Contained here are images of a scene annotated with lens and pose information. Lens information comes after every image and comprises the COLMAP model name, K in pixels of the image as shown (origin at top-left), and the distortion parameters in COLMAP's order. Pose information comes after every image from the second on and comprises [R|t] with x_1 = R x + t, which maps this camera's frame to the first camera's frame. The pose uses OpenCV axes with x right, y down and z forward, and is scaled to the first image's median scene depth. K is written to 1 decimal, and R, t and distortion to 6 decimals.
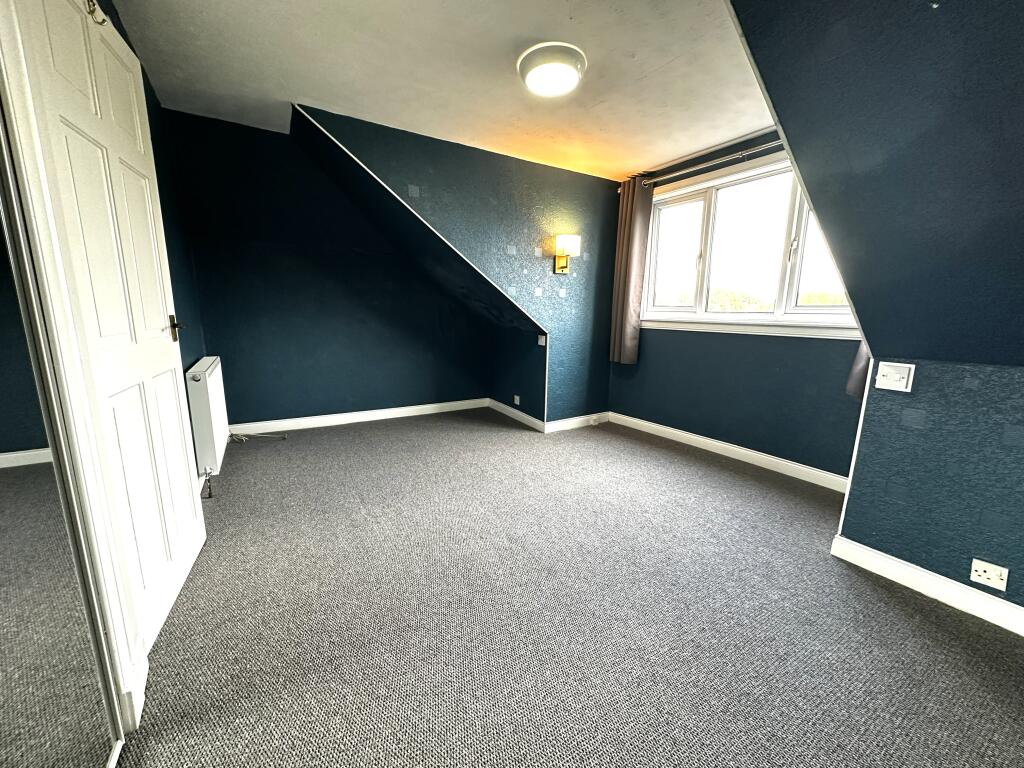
lens RADIAL K [[411.0, 0, 517.0], [0, 411.0, 380.1], [0, 0, 1]] dist [0.004285, 0.000065]
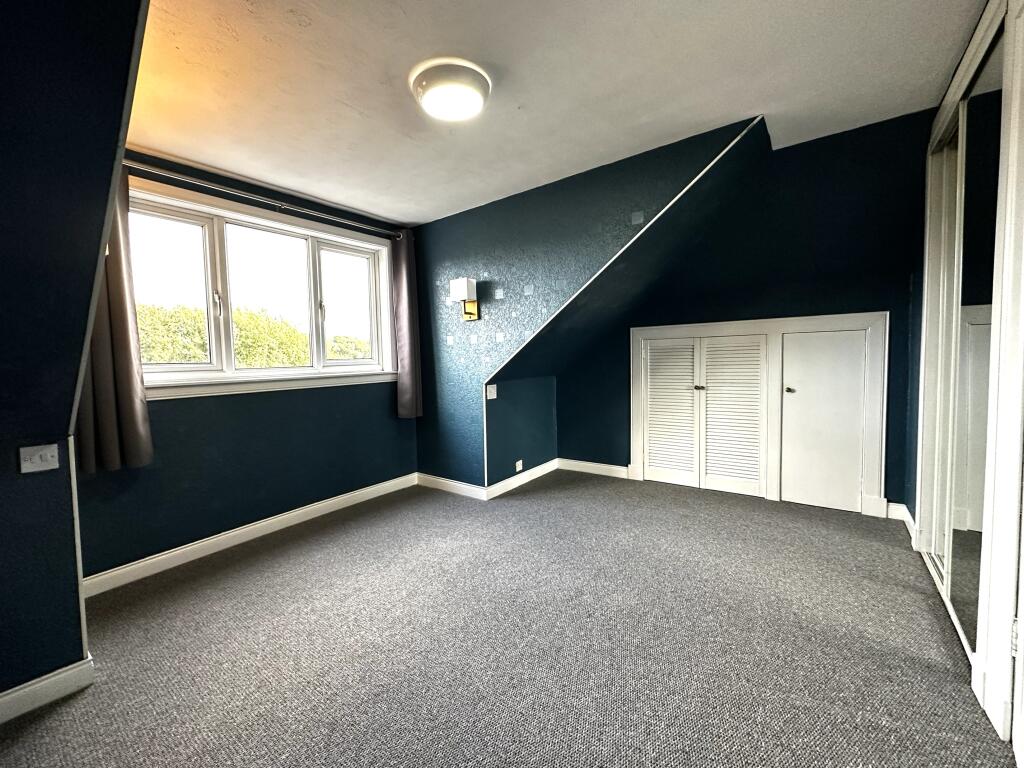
lens RADIAL K [[411.0, 0, 517.8], [0, 411.0, 381.3], [0, 0, 1]] dist [0.004285, 0.000065]
pose [[-0.349265, -0.053985, 0.935468, -0.508951], [0.189916, 0.973540, 0.127089, -0.149417], [-0.917576, 0.222048, -0.329771, 0.813918]]
